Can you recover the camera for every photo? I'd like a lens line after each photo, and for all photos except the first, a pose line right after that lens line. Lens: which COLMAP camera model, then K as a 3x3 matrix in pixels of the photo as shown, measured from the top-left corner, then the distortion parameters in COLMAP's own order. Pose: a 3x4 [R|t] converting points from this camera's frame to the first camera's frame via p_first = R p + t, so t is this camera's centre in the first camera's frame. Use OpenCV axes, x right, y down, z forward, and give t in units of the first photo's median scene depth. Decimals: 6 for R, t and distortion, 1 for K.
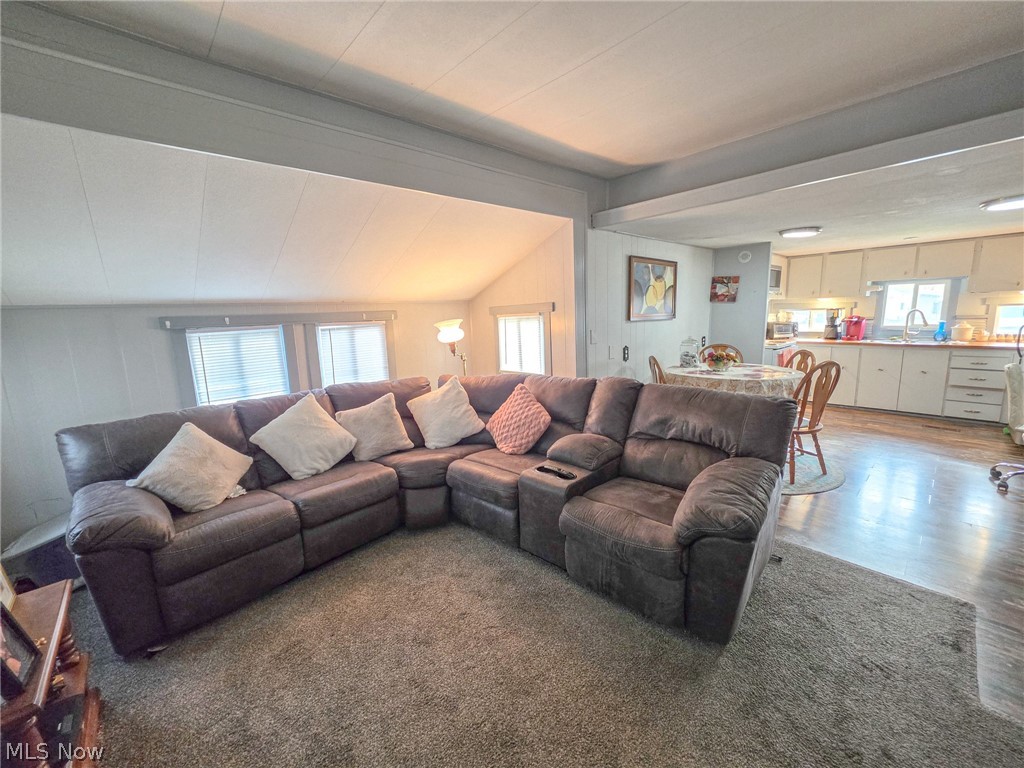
lens RADIAL K [[408.8, 0, 509.3], [0, 408.8, 380.7], [0, 0, 1]] dist [-0.004394, 0.002292]
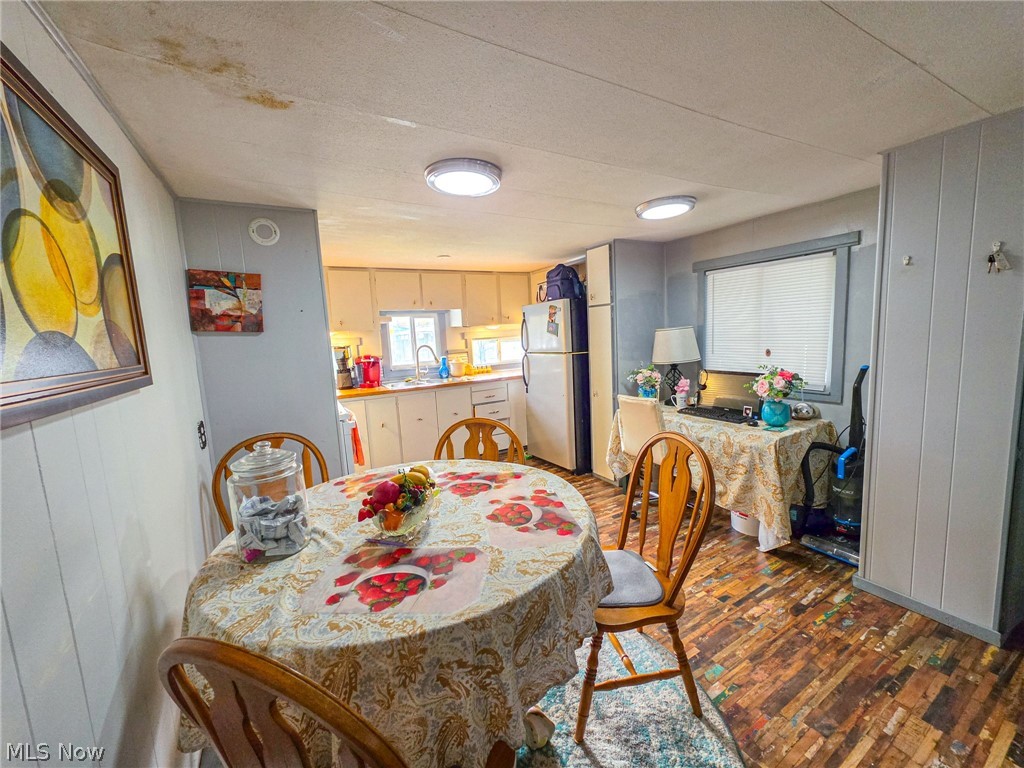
lens RADIAL K [[408.8, 0, 513.3], [0, 408.8, 381.5], [0, 0, 1]] dist [-0.004394, 0.002292]
pose [[0.214902, -0.098690, 0.971636, 0.248563], [0.203157, 0.977636, 0.054366, -0.151400], [-0.955272, 0.185711, 0.230145, 0.892743]]
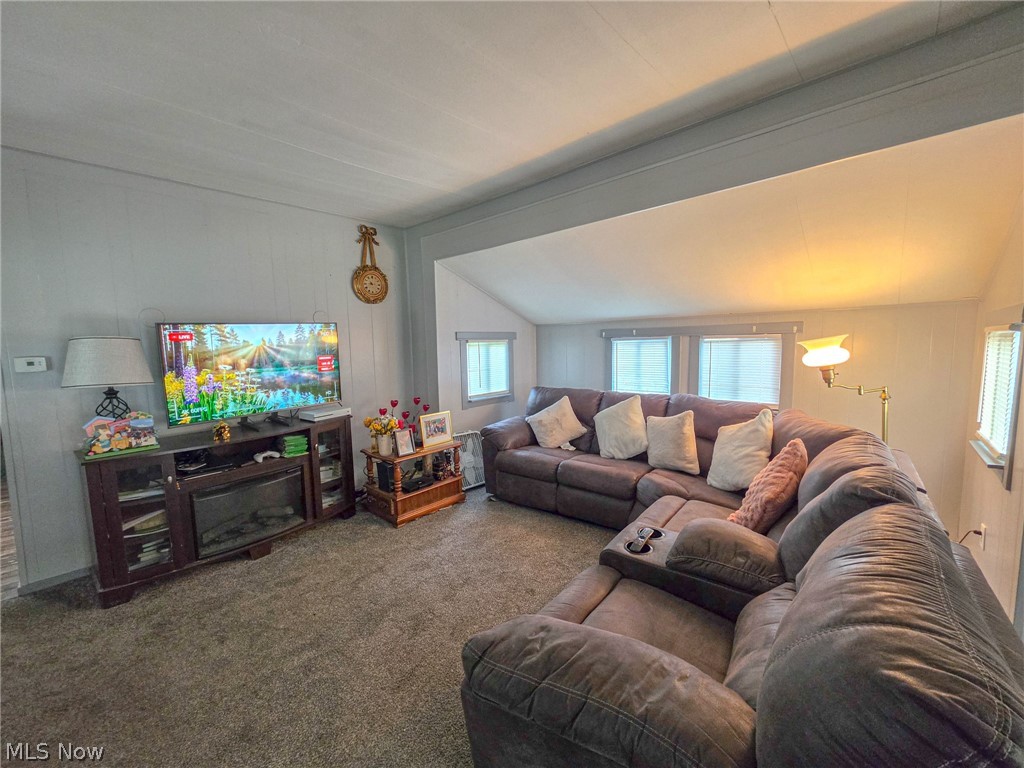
lens RADIAL K [[408.8, 0, 510.5], [0, 408.8, 380.0], [0, 0, 1]] dist [-0.004394, 0.002292]
pose [[0.085361, 0.134045, -0.987292, 0.504753], [-0.140642, 0.982608, 0.121249, -0.080558], [0.986374, 0.128504, 0.102729, 0.394815]]
